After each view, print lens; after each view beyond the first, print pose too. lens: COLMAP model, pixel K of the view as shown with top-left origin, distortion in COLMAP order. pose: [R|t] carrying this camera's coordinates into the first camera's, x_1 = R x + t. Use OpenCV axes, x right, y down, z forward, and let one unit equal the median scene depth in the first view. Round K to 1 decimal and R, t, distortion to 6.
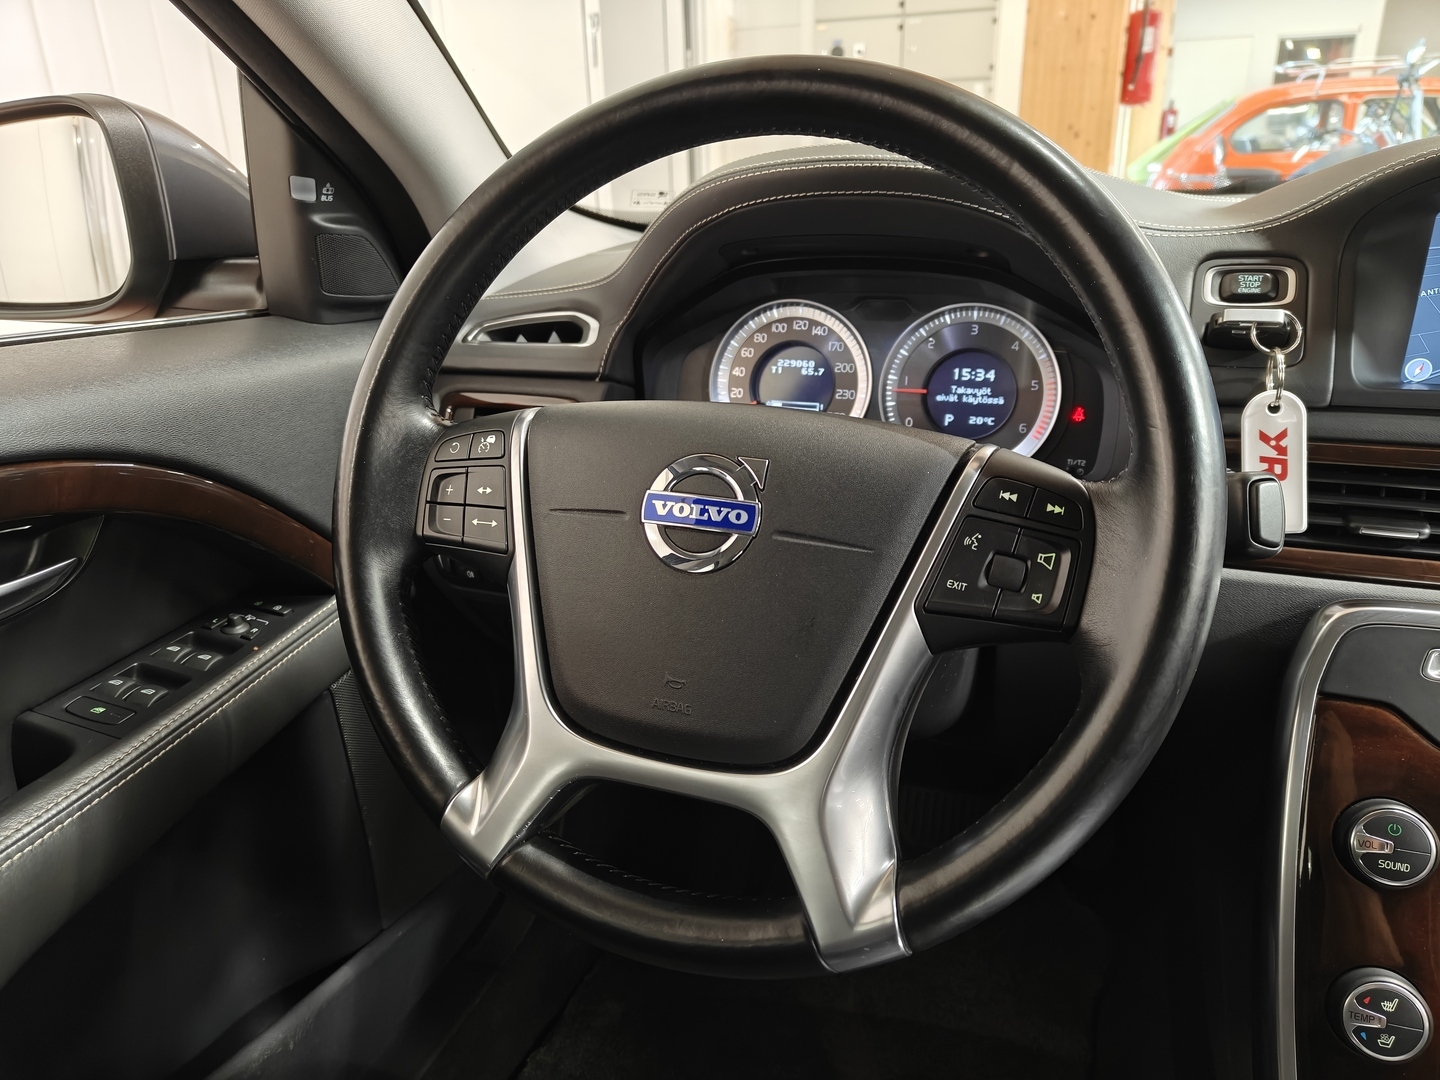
lens RADIAL K [[1009.9, 0, 720.3], [0, 1009.9, 542.8], [0, 0, 1]] dist [-0.001552, -0.003967]
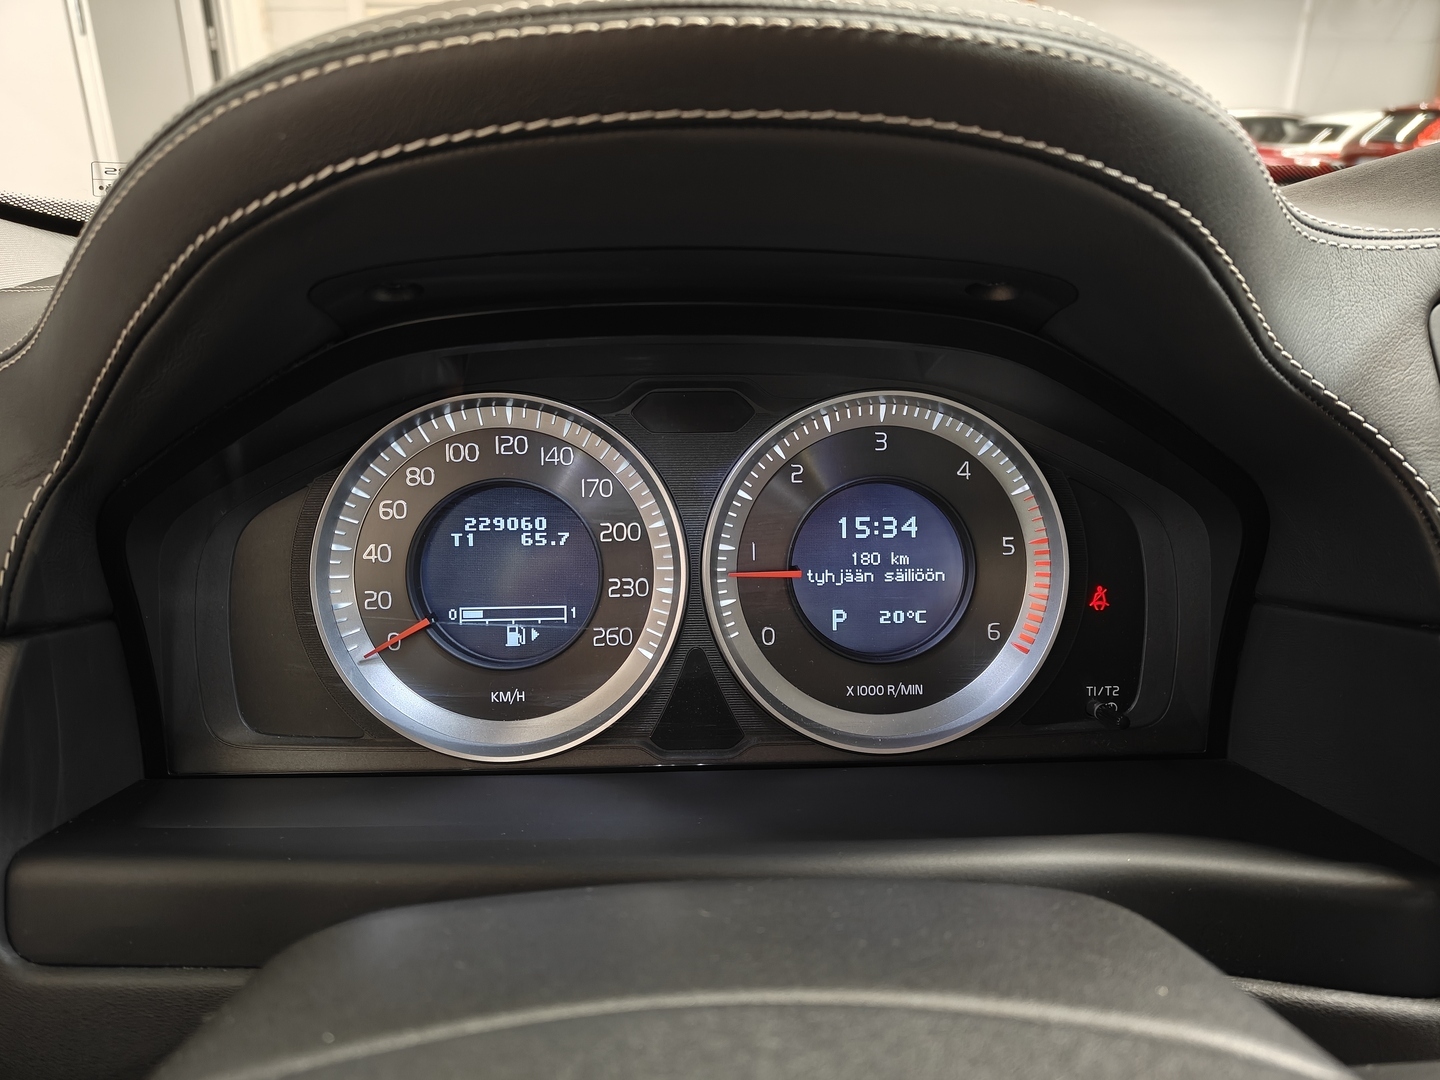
lens RADIAL K [[1009.9, 0, 720.3], [0, 1009.9, 542.8], [0, 0, 1]] dist [-0.001552, -0.003967]
pose [[0.920940, -0.106654, 0.374825, -0.011631], [0.113163, 0.993565, 0.004673, -0.209743], [-0.372911, 0.038113, 0.927084, 0.697691]]
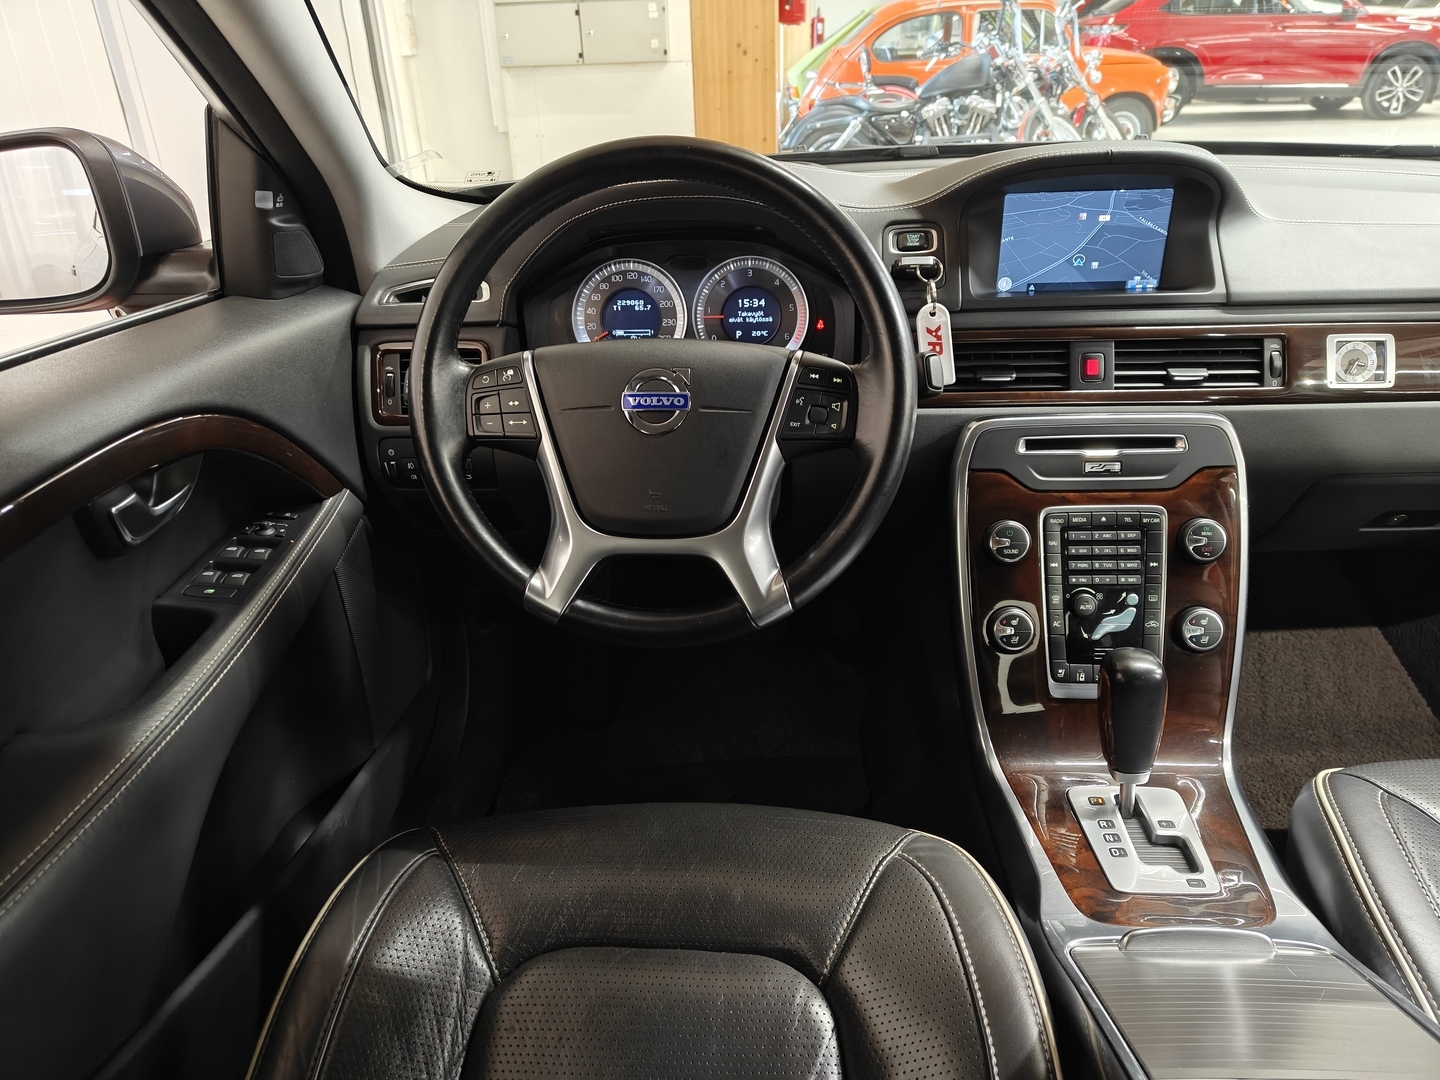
lens RADIAL K [[997.4, 0, 717.0], [0, 997.4, 542.5], [0, 0, 1]] dist [0.017828, -0.039950]
pose [[0.954260, -0.138215, 0.265112, -0.302086], [0.114293, 0.988019, 0.103704, 0.033946], [-0.276269, -0.068660, 0.958625, -0.548201]]
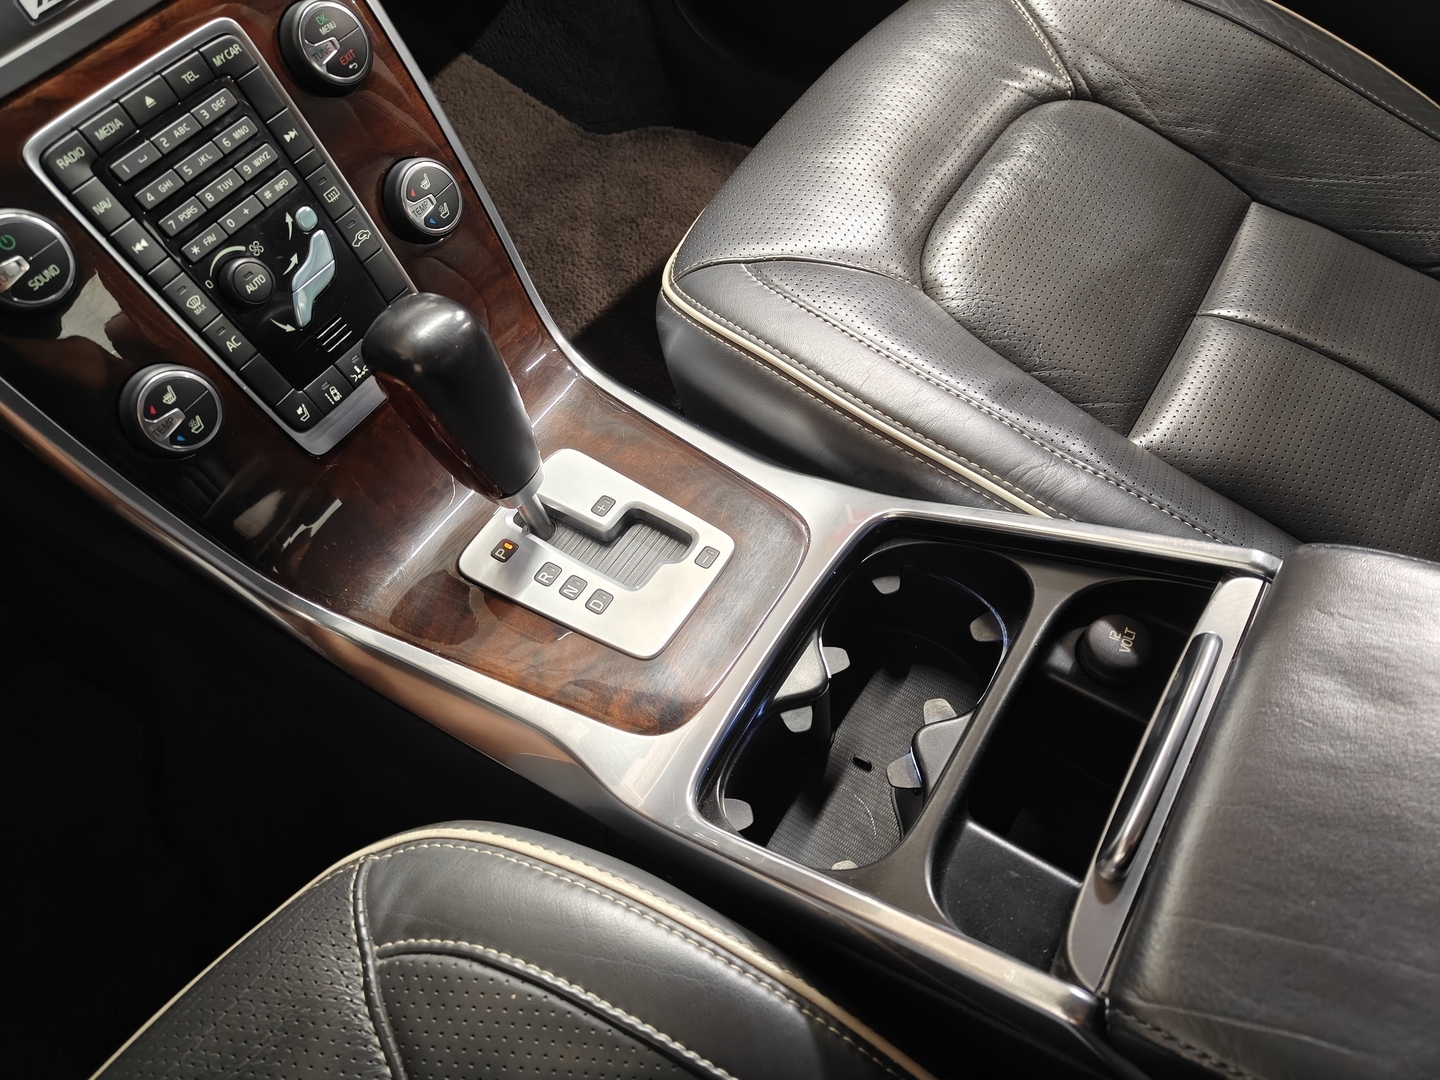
lens RADIAL K [[1009.9, 0, 720.3], [0, 1009.9, 542.8], [0, 0, 1]] dist [-0.001552, -0.003967]
pose [[0.199661, -0.799903, 0.565942, 0.104983], [0.390916, 0.594642, 0.702556, 0.067158], [-0.898510, 0.080963, 0.431422, 0.121610]]
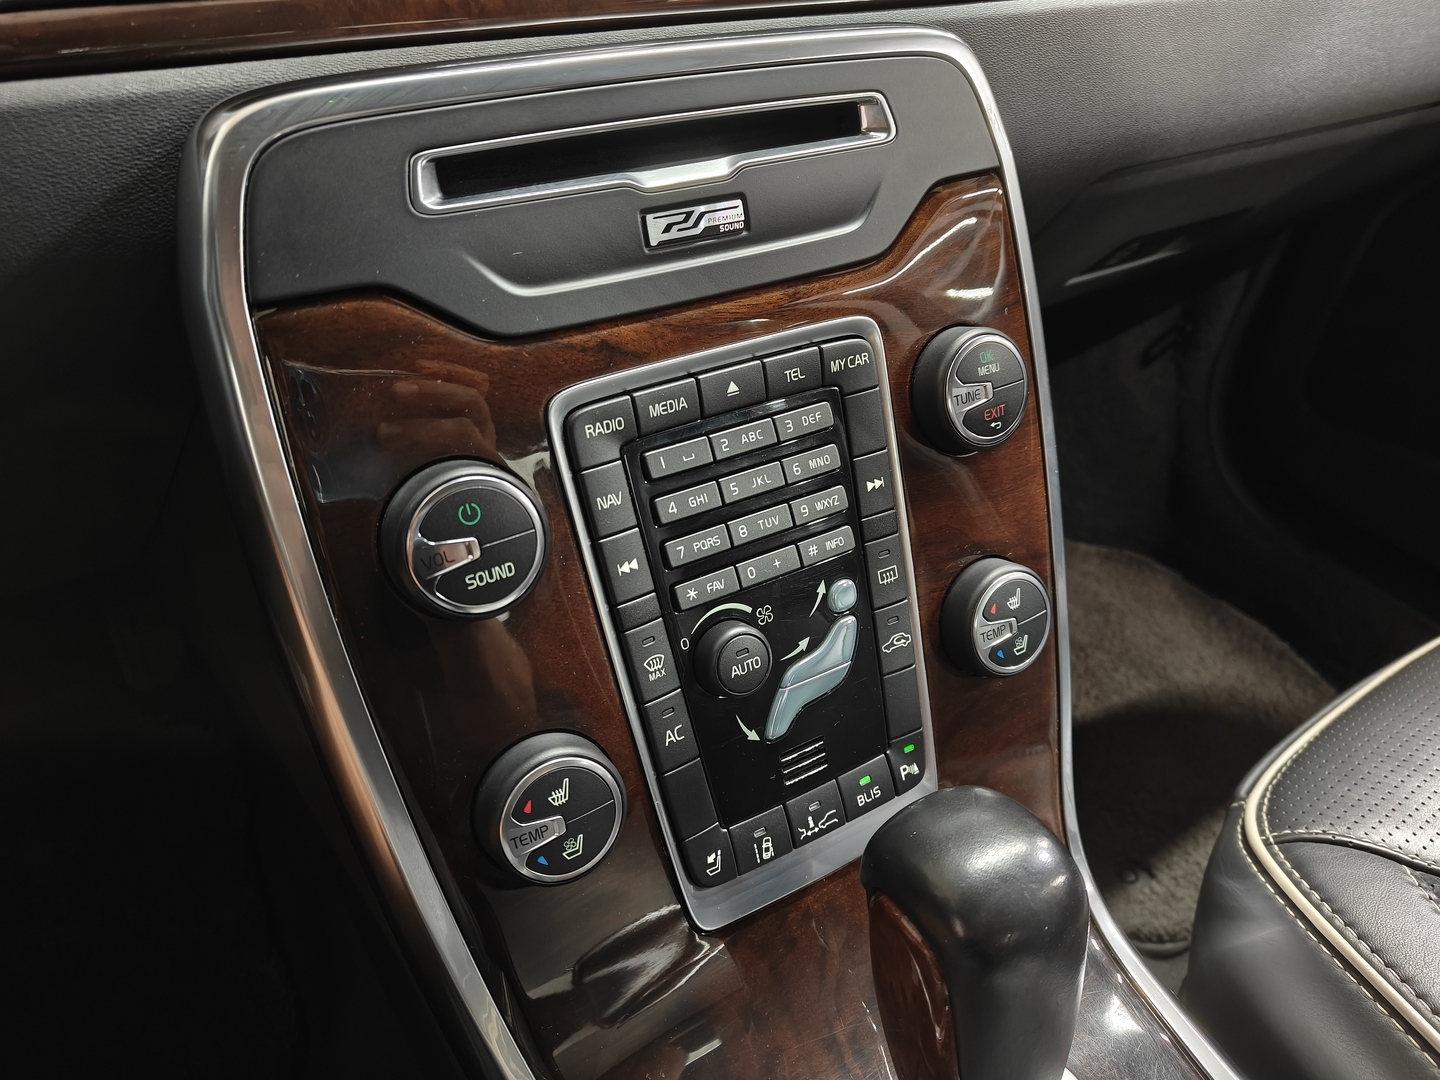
lens RADIAL K [[1017.8, 0, 713.7], [0, 1017.8, 535.9], [0, 0, 1]] dist [0.004656, -0.001943]
pose [[0.614614, -0.432209, 0.659883, 0.320276], [0.230351, 0.898412, 0.373892, 0.102762], [-0.754445, -0.077795, 0.651736, 0.454750]]
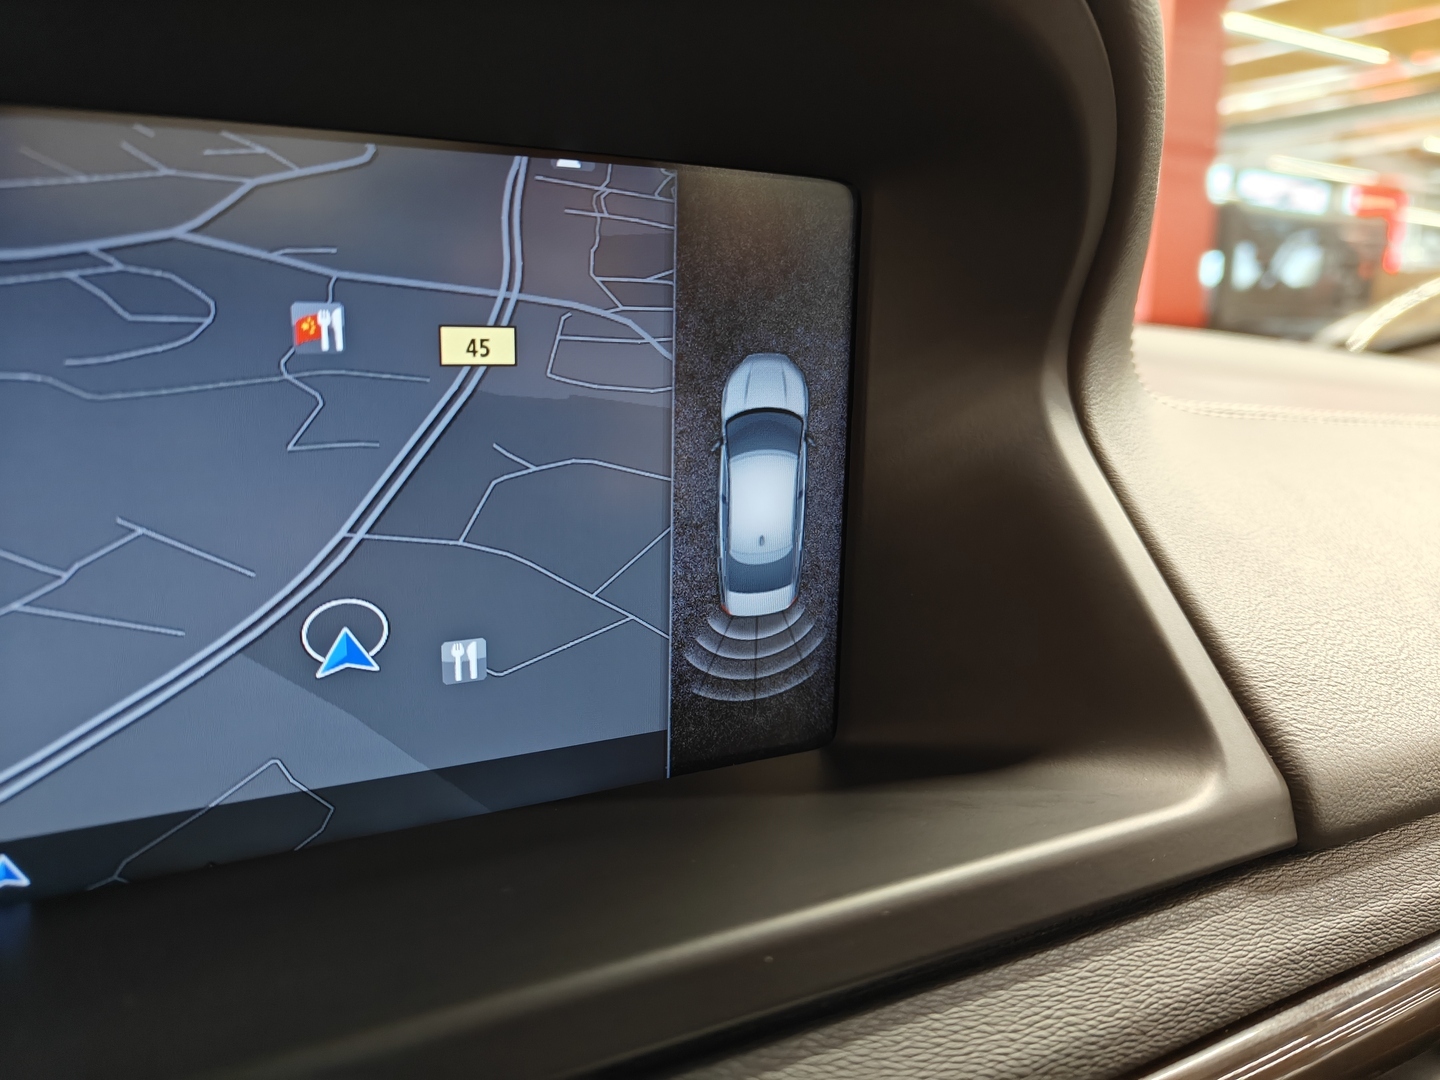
lens RADIAL K [[1023.5, 0, 721.1], [0, 1023.5, 559.7], [0, 0, 1]] dist [-0.010386, -0.004322]
pose [[0.666545, -0.111760, 0.737040, 0.674890], [0.231820, 0.970752, -0.062449, -0.173933], [-0.708504, 0.212486, 0.672958, 0.701070]]
